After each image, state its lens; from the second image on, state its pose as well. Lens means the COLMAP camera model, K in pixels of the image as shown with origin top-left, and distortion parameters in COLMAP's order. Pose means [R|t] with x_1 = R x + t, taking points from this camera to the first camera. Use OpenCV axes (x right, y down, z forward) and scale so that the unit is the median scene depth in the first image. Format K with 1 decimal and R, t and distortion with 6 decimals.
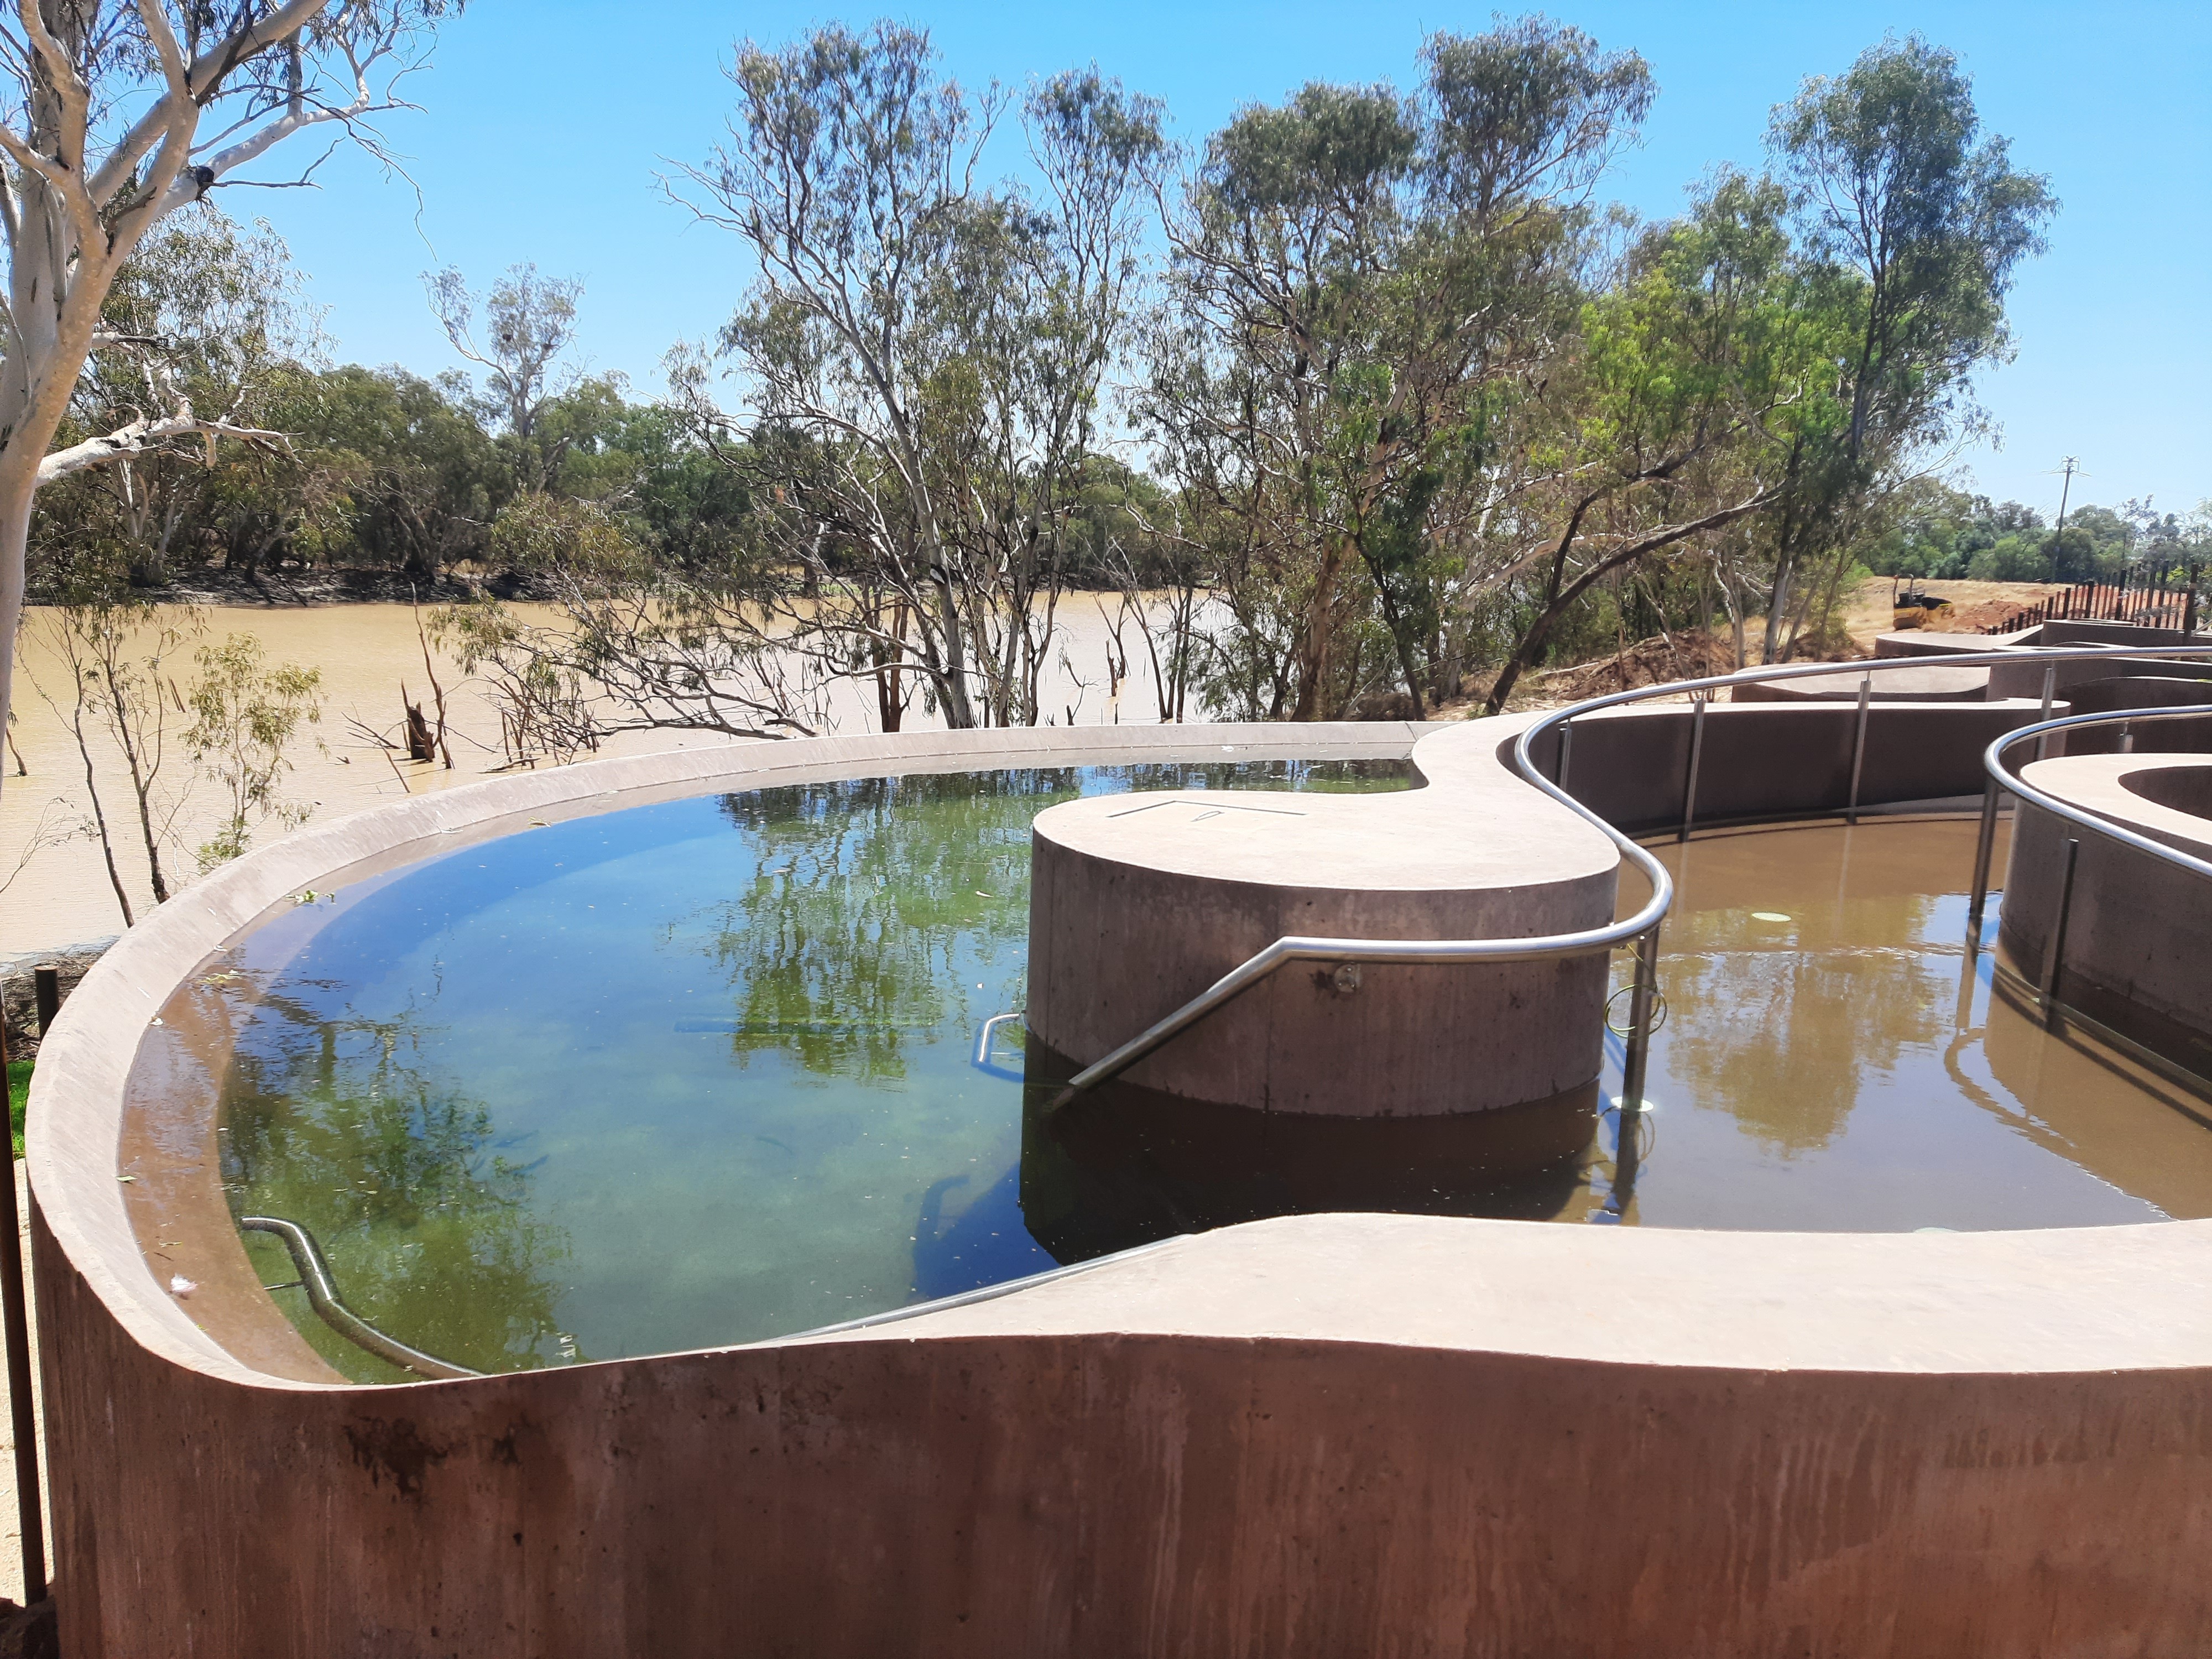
lens RADIAL K [[1696.1, 0, 1129.7], [0, 1696.1, 842.9], [0, 0, 1]] dist [0.054479, -0.004639]
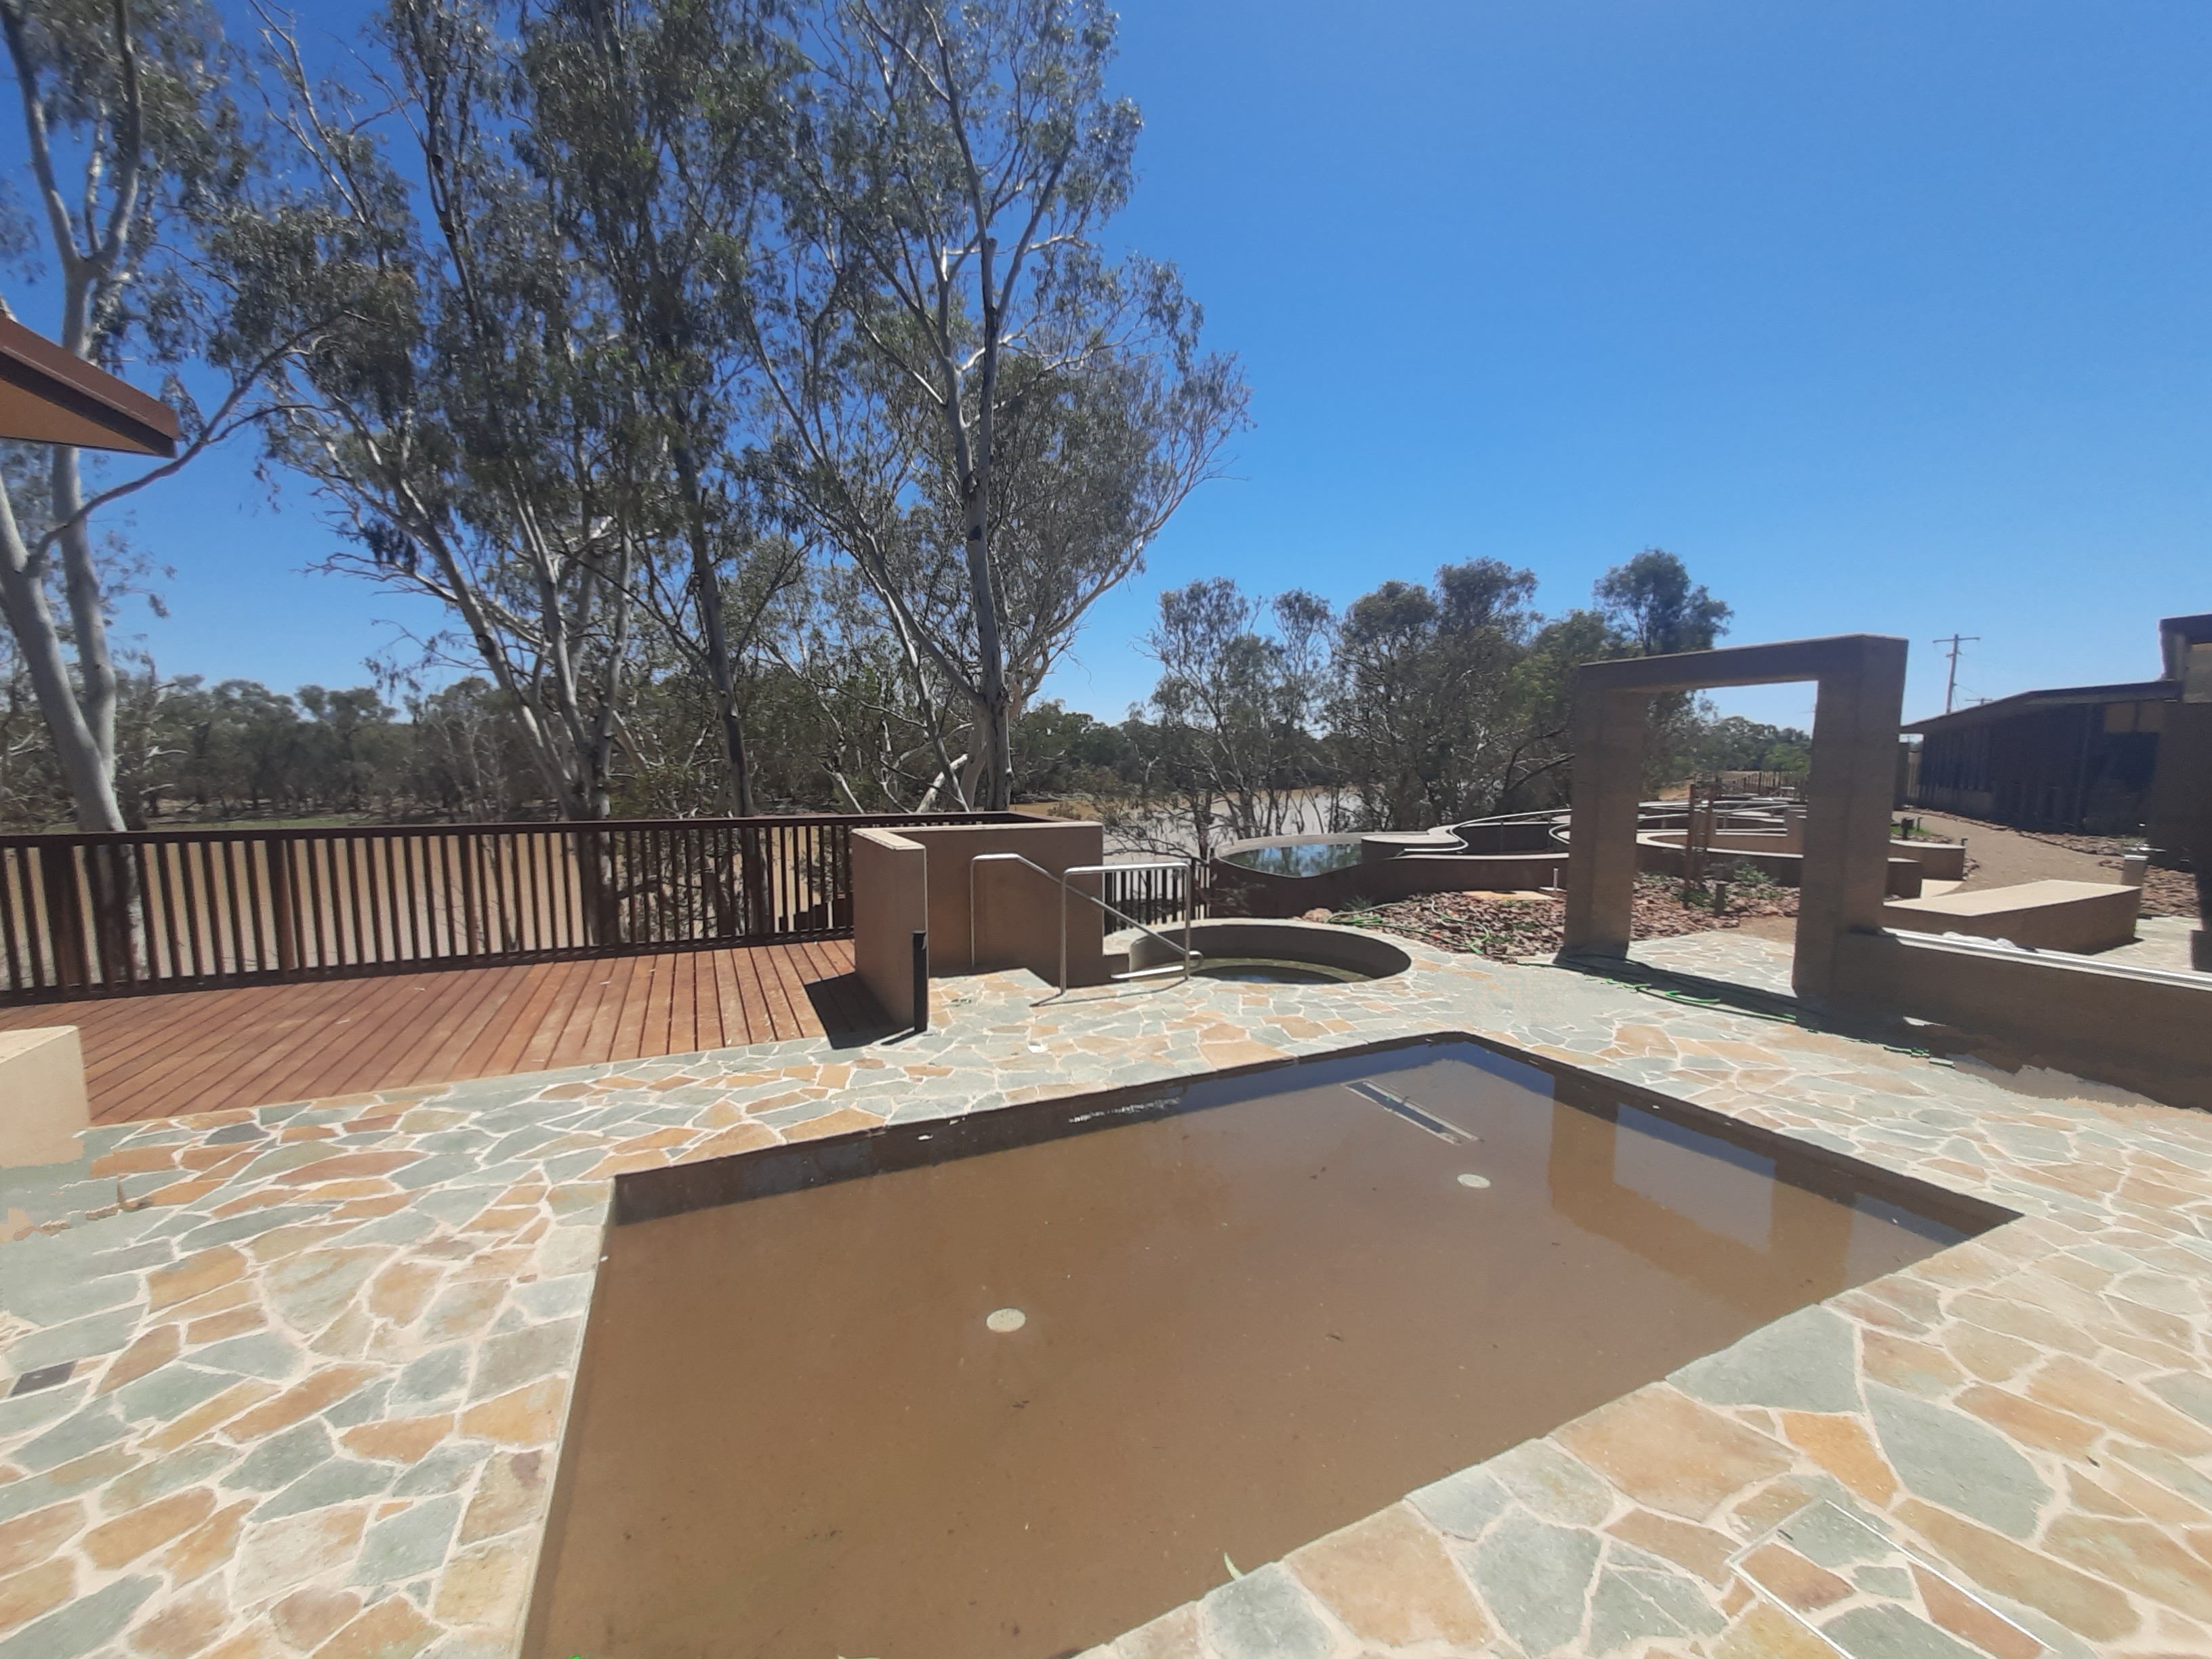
lens RADIAL K [[862.4, 0, 1126.0], [0, 862.4, 845.0], [0, 0, 1]] dist [0.007430, -0.000164]
pose [[0.981064, -0.019309, -0.192719, -0.033074], [0.002873, 0.996359, -0.085204, 0.029390], [0.193662, 0.083036, 0.977548, -0.244023]]
